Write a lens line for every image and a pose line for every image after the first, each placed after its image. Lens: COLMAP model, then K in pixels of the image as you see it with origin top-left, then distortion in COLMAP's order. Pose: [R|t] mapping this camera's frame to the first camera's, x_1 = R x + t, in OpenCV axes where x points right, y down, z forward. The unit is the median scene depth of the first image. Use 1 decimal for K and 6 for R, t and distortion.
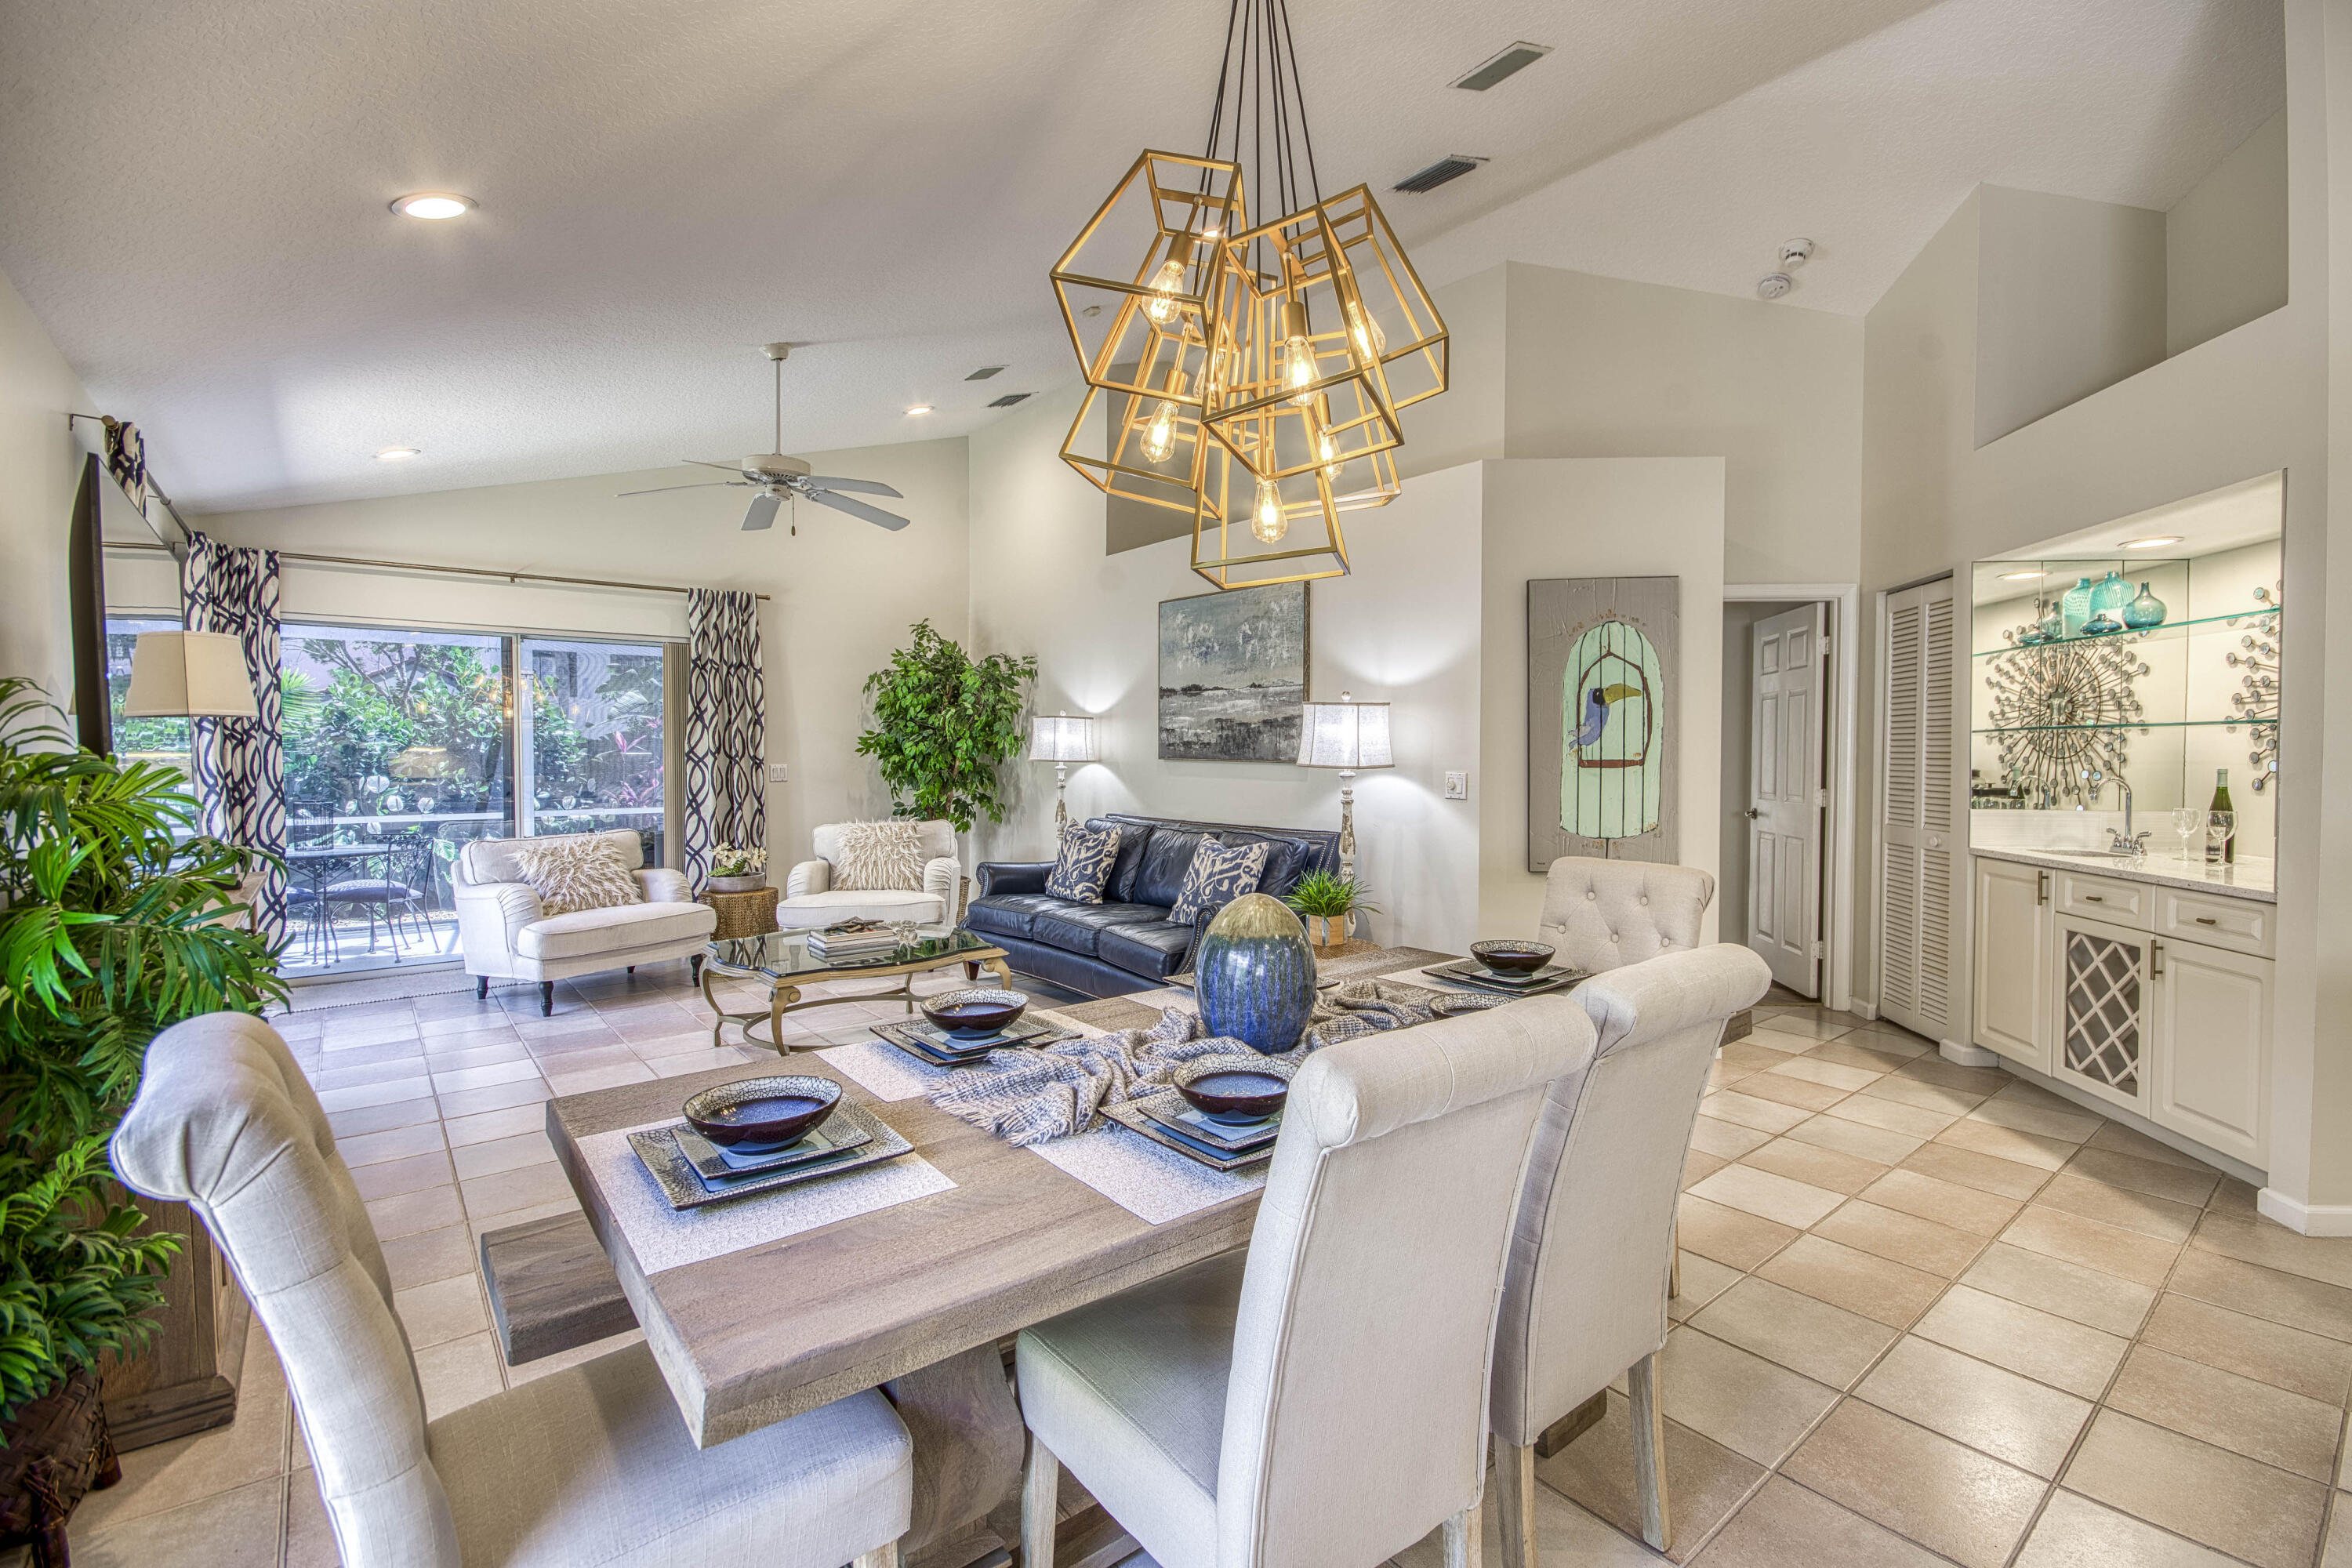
lens RADIAL K [[1045.1, 0, 1240.3], [0, 1045.1, 778.8], [0, 0, 1]] dist [0.011551, -0.013012]
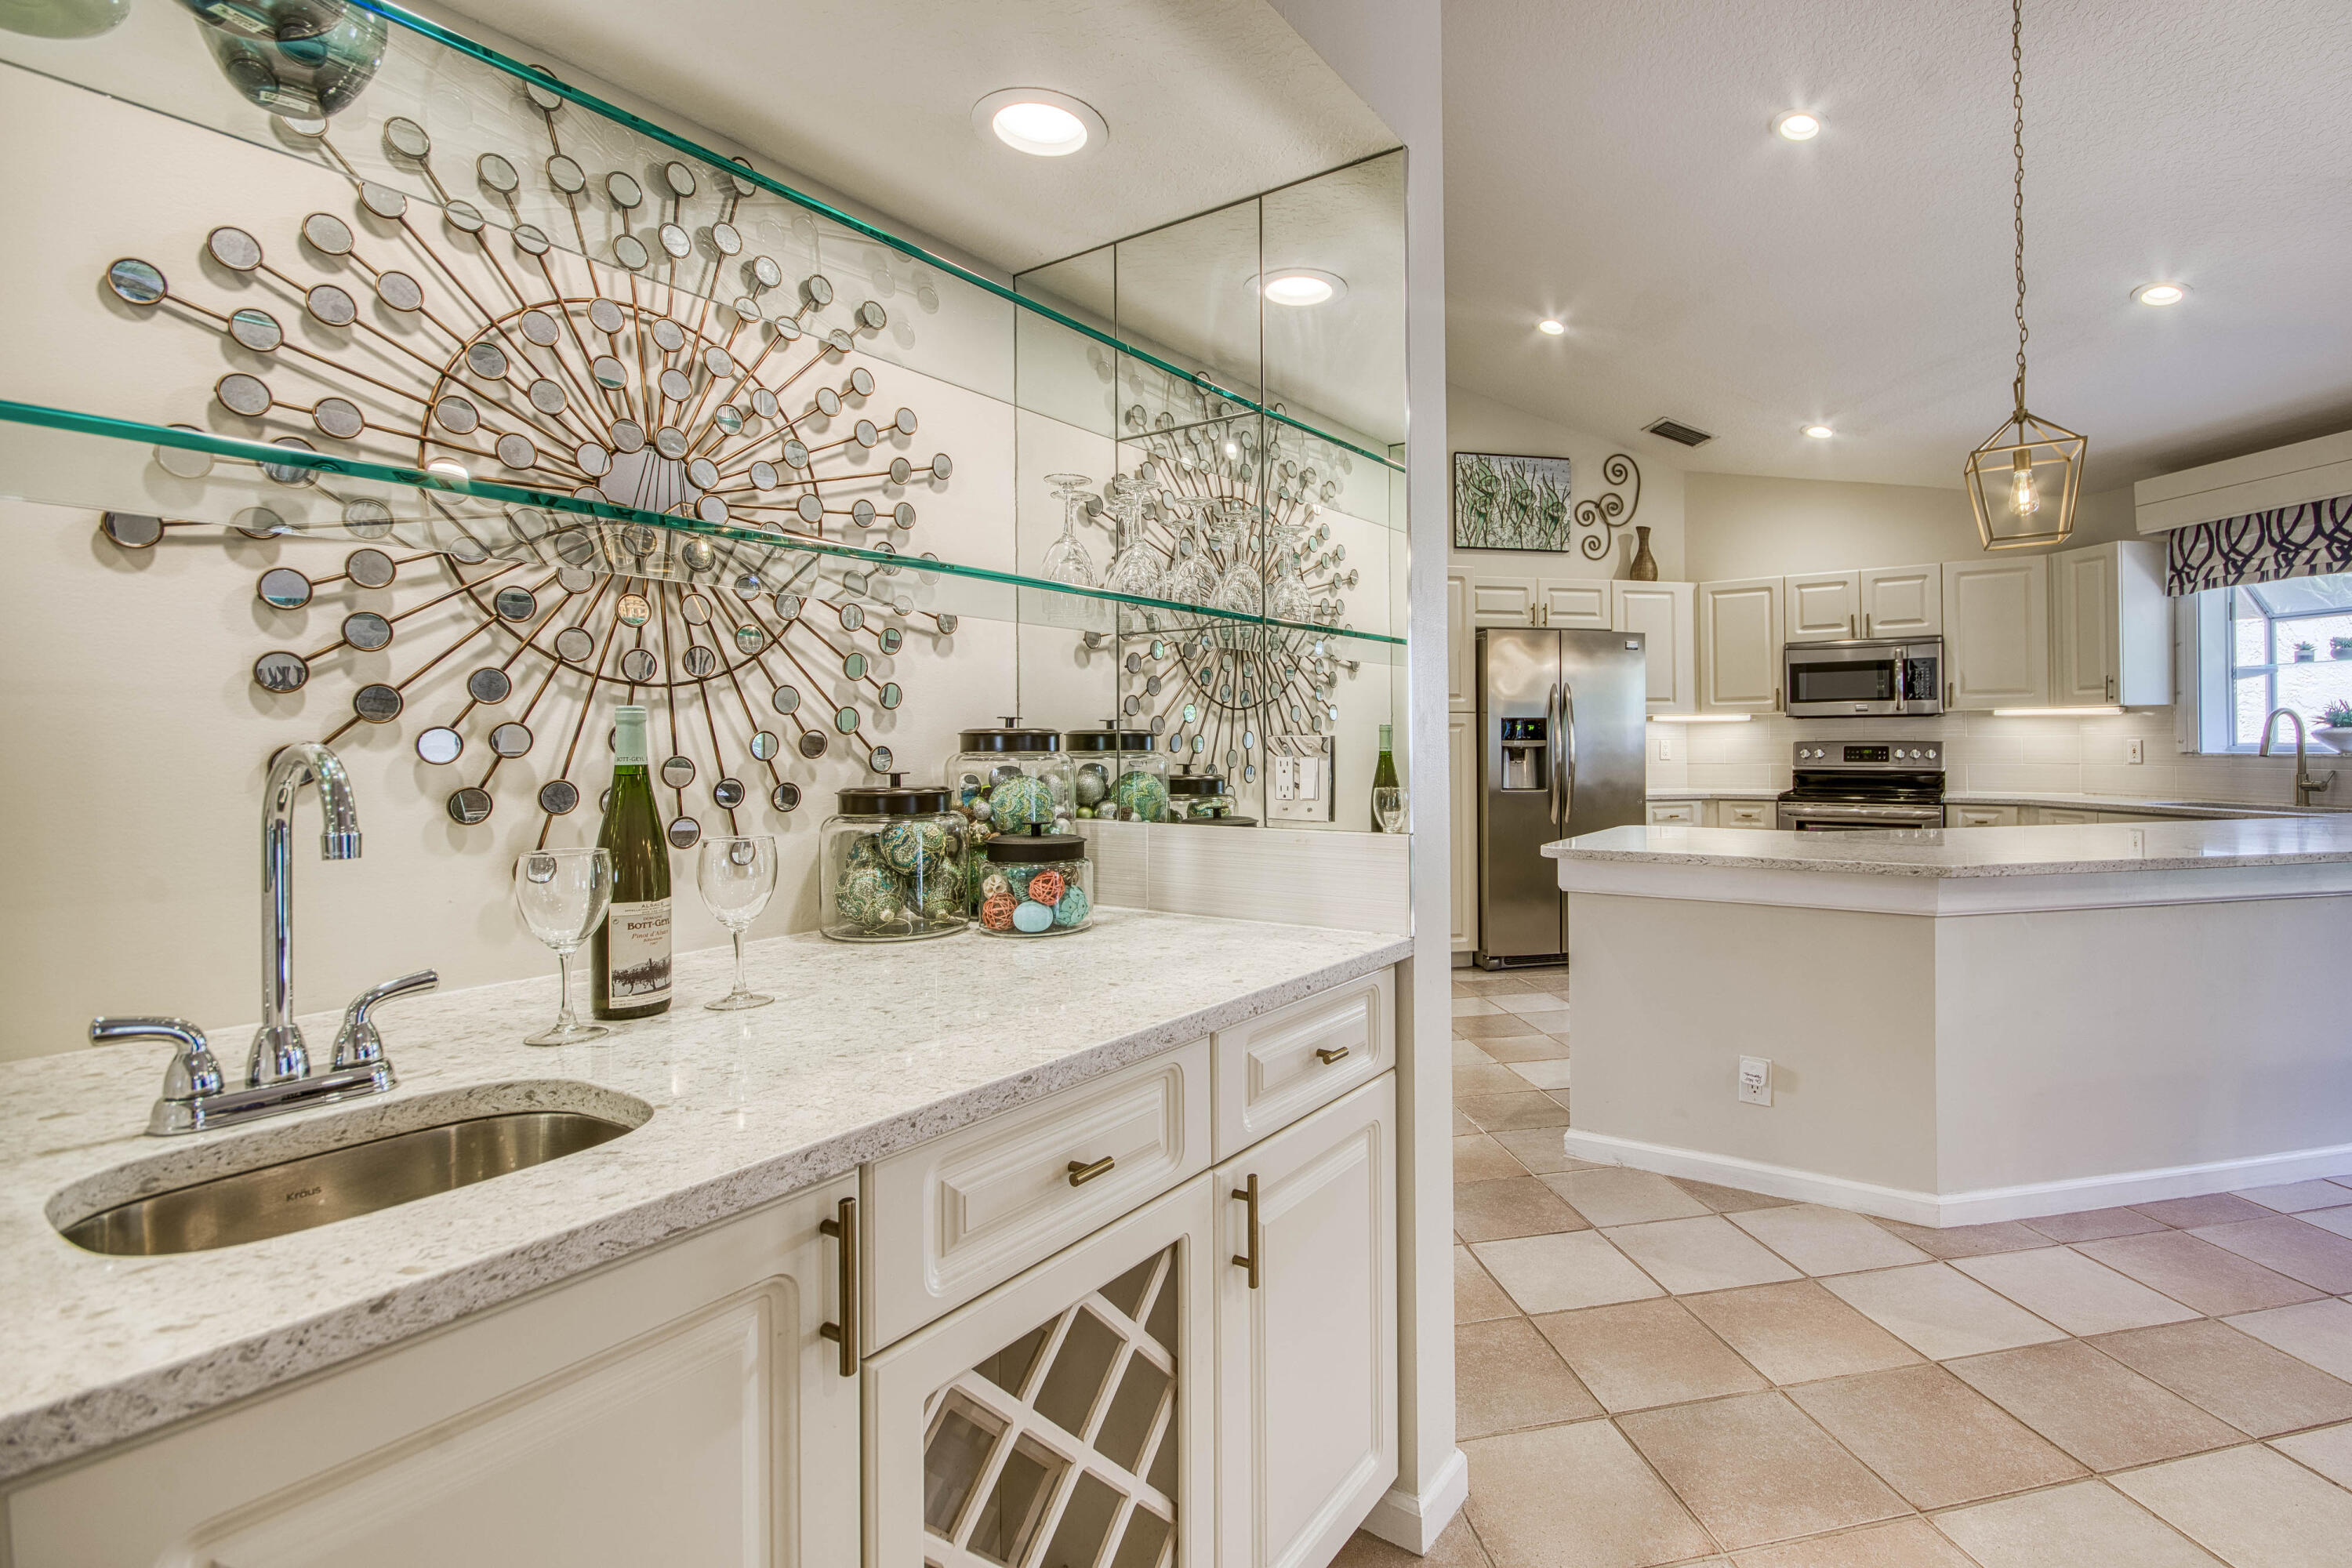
lens RADIAL K [[1097.0, 0, 1299.5], [0, 1097.0, 738.9], [0, 0, 1]] dist [-0.002298, -0.000985]
pose [[-0.888499, 0.007295, 0.458820, 0.416006], [0.018349, 0.999639, 0.019638, -0.002437], [-0.458511, 0.025867, -0.888312, 0.806248]]
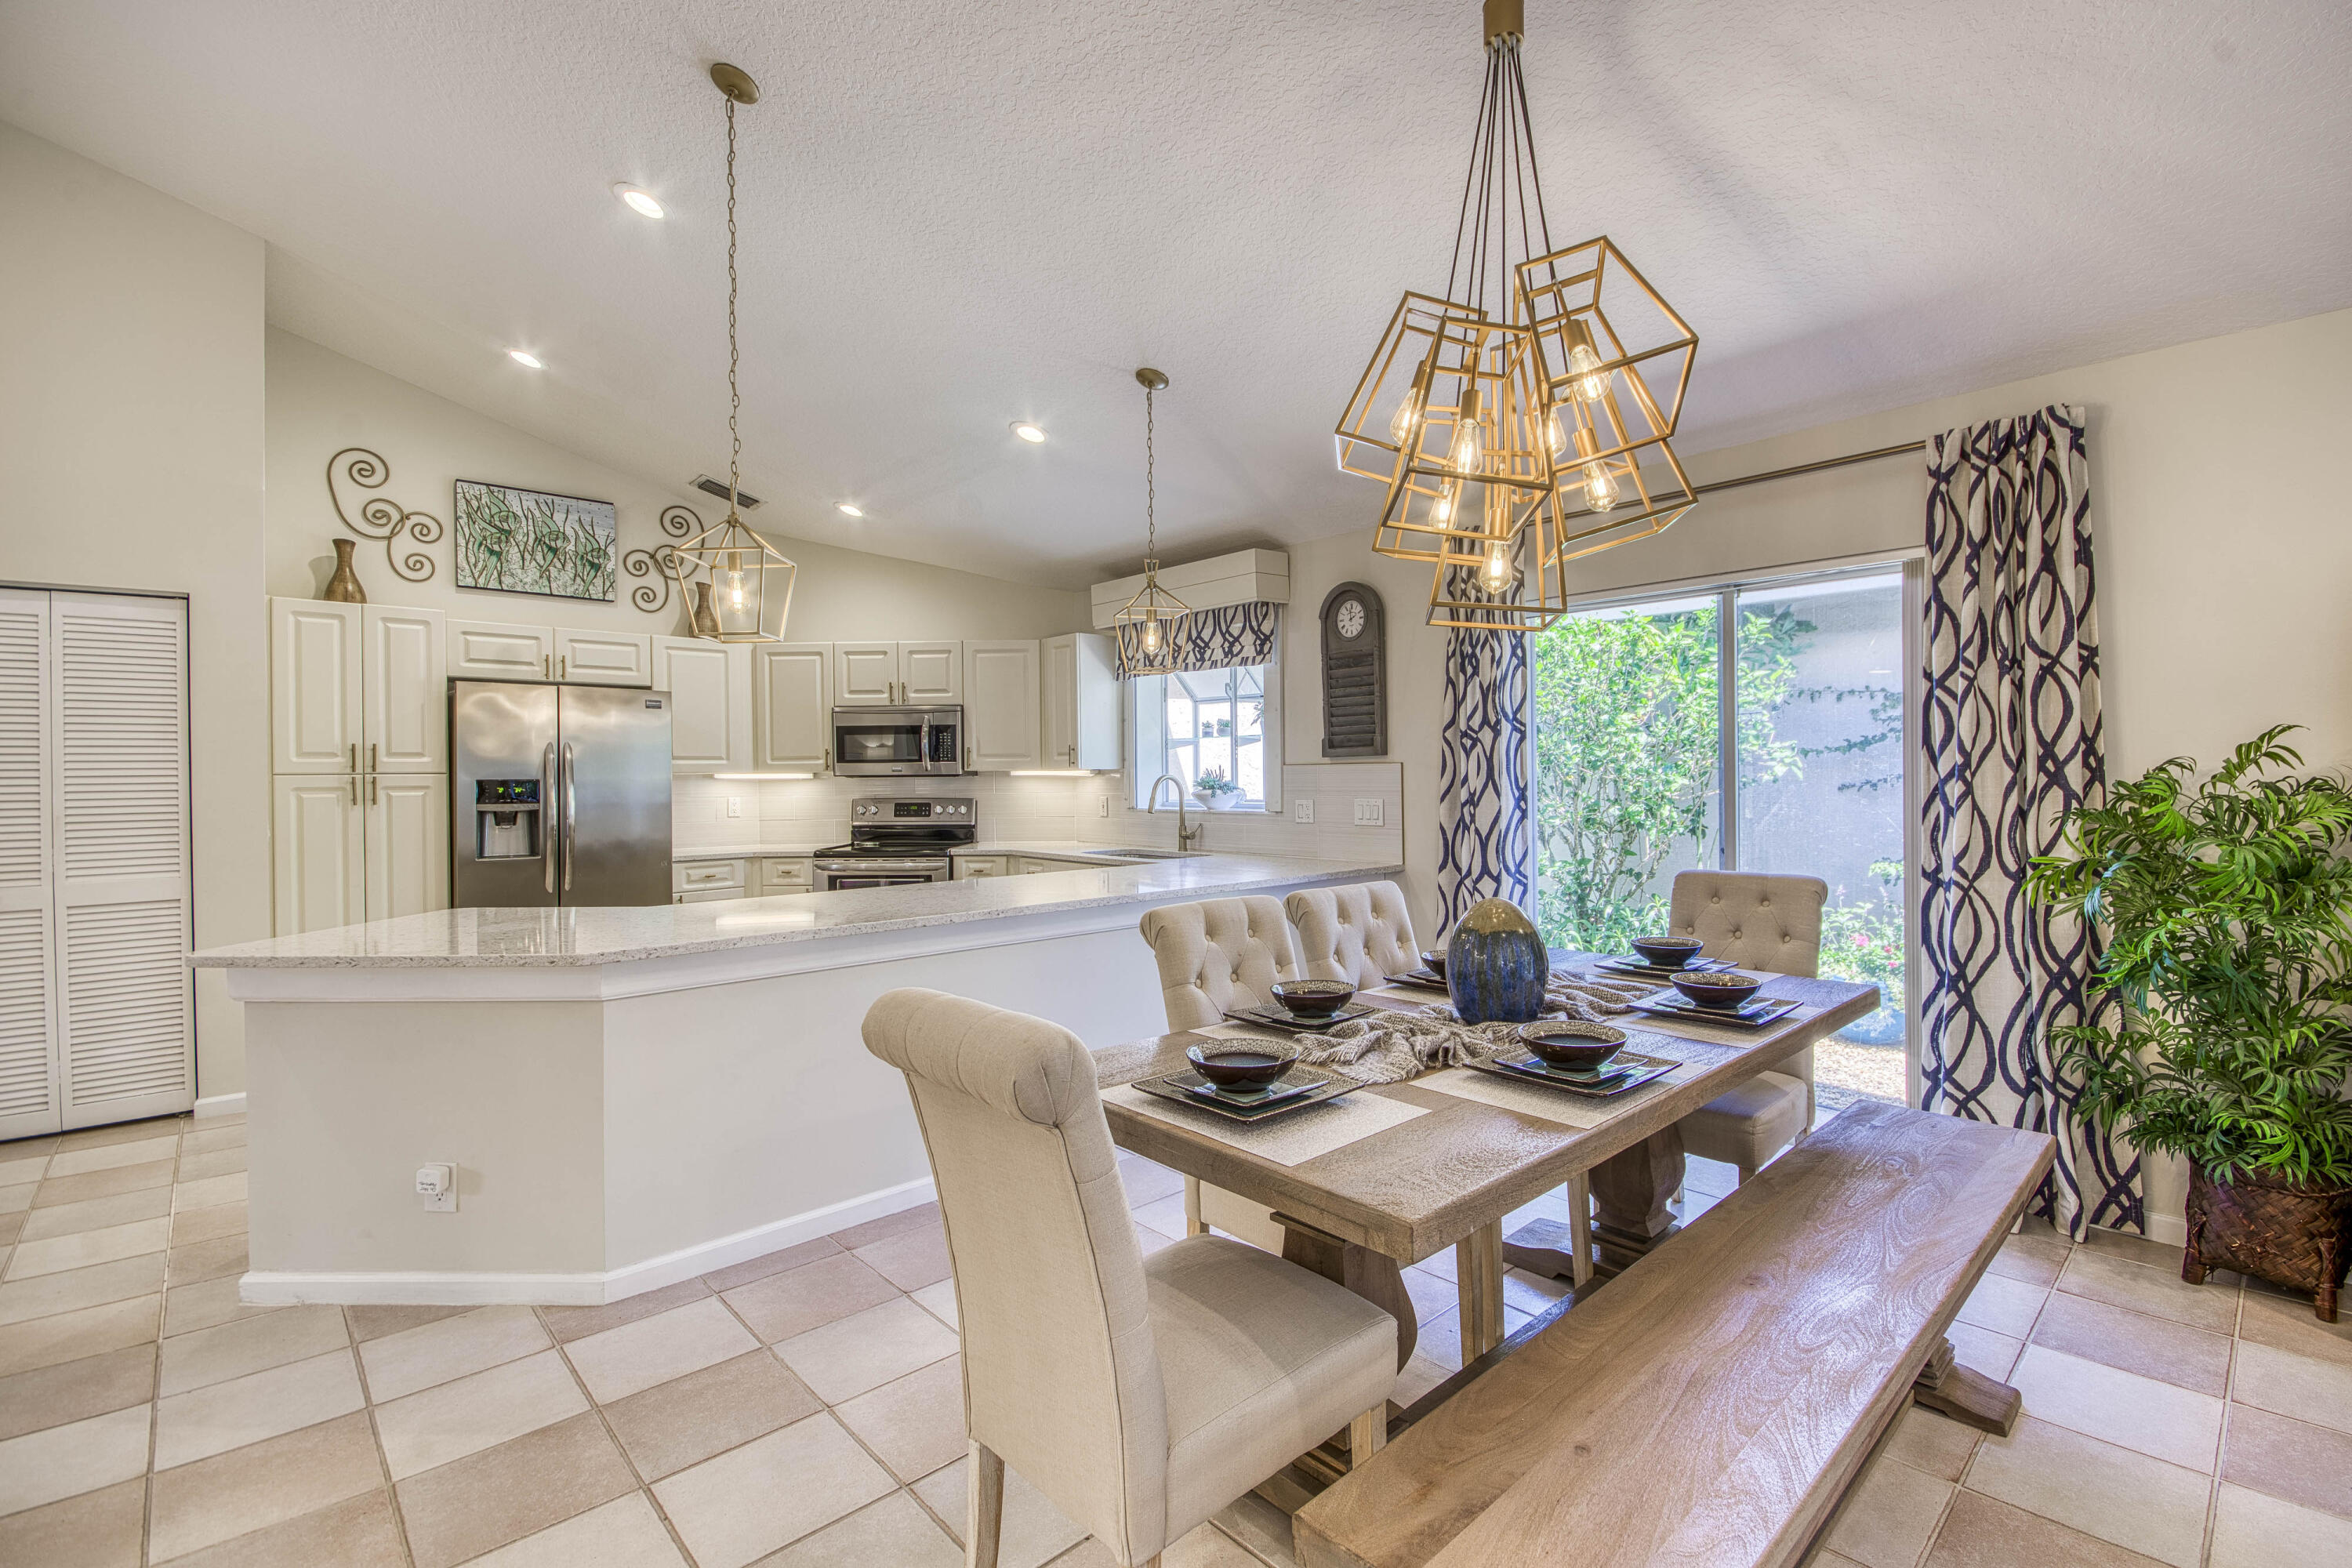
lens RADIAL K [[1046.0, 0, 1239.0], [0, 1046.0, 777.7], [0, 0, 1]] dist [0.000595, -0.000482]
pose [[-0.997738, 0.008542, -0.066675, 0.129532], [0.006582, 0.999541, 0.029563, -0.022297], [0.066897, 0.029057, -0.997337, 0.737088]]
